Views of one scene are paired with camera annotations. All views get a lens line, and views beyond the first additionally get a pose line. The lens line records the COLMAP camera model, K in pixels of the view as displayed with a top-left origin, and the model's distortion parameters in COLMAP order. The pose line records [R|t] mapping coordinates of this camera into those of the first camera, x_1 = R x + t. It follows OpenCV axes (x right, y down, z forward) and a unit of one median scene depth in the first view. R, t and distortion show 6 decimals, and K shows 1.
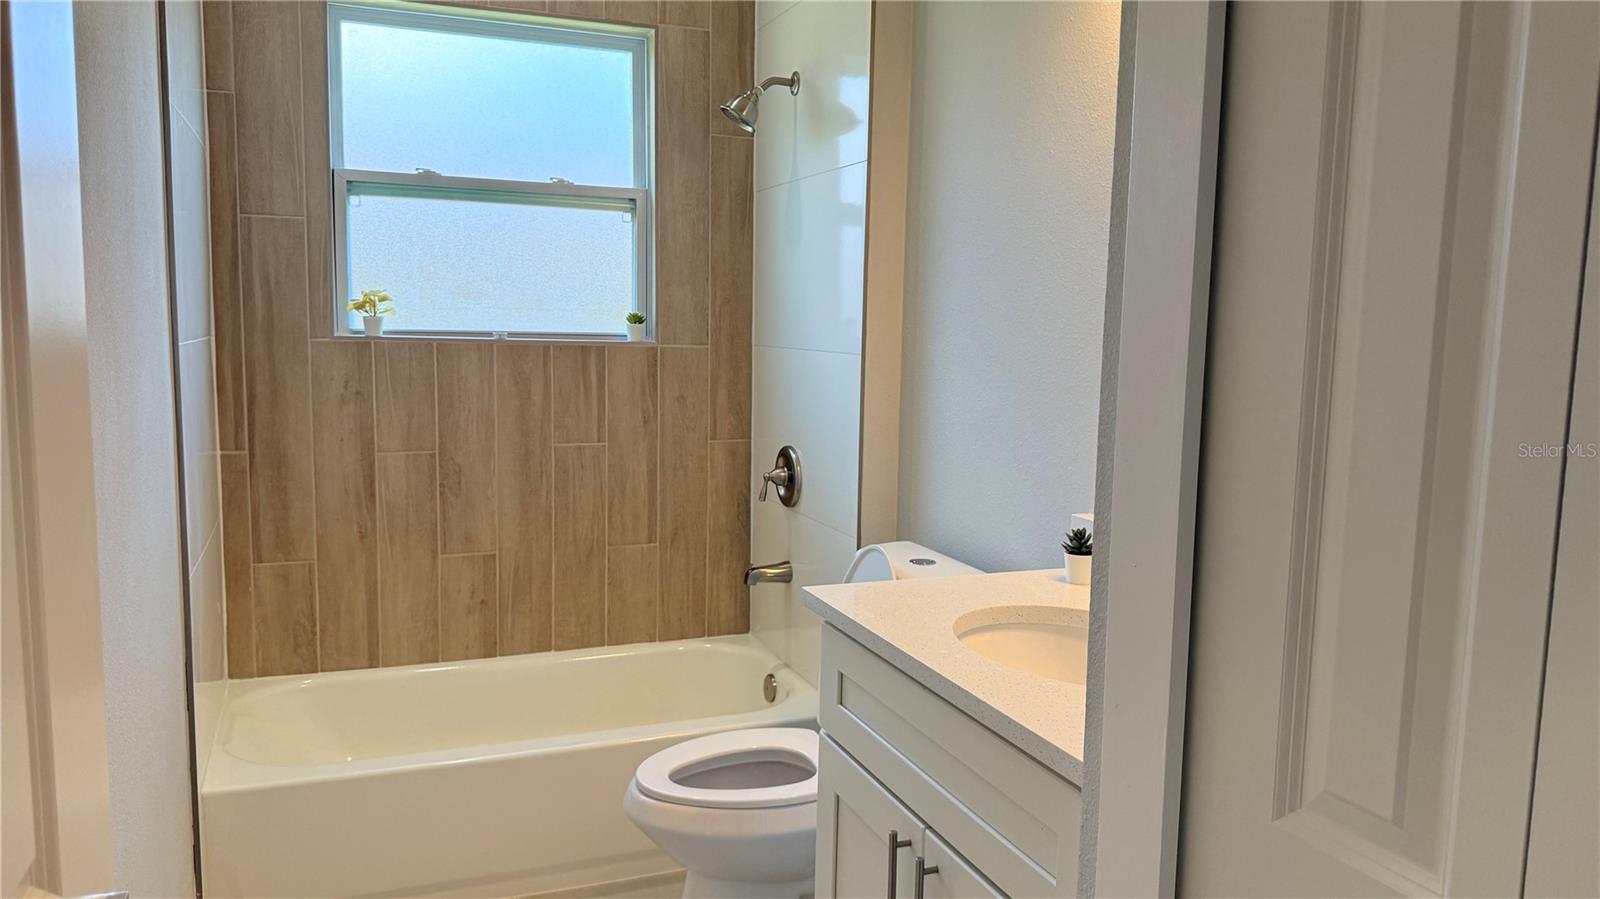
lens RADIAL K [[1128.2, 0, 792.8], [0, 1128.2, 447.4], [0, 0, 1]] dist [0.036587, -0.055556]
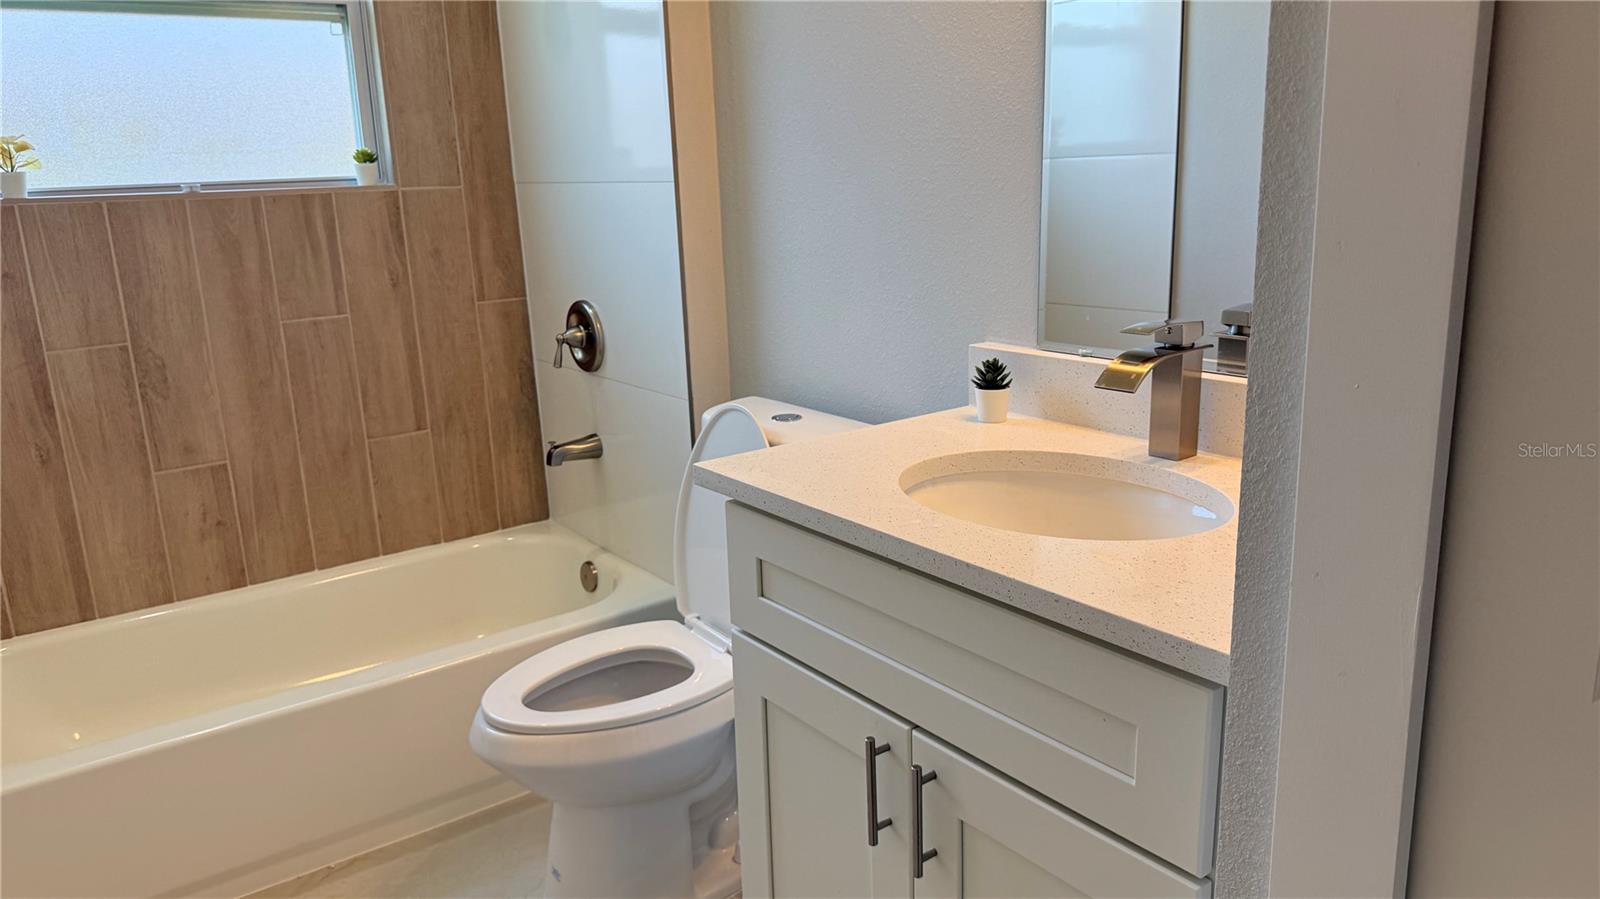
lens RADIAL K [[1173.8, 0, 801.2], [0, 1173.8, 466.2], [0, 0, 1]] dist [0.019478, -0.036479]
pose [[0.966187, -0.115716, 0.230418, -0.060474], [0.081955, 0.985120, 0.151072, 0.002311], [-0.244470, -0.127080, 0.961293, 0.089040]]
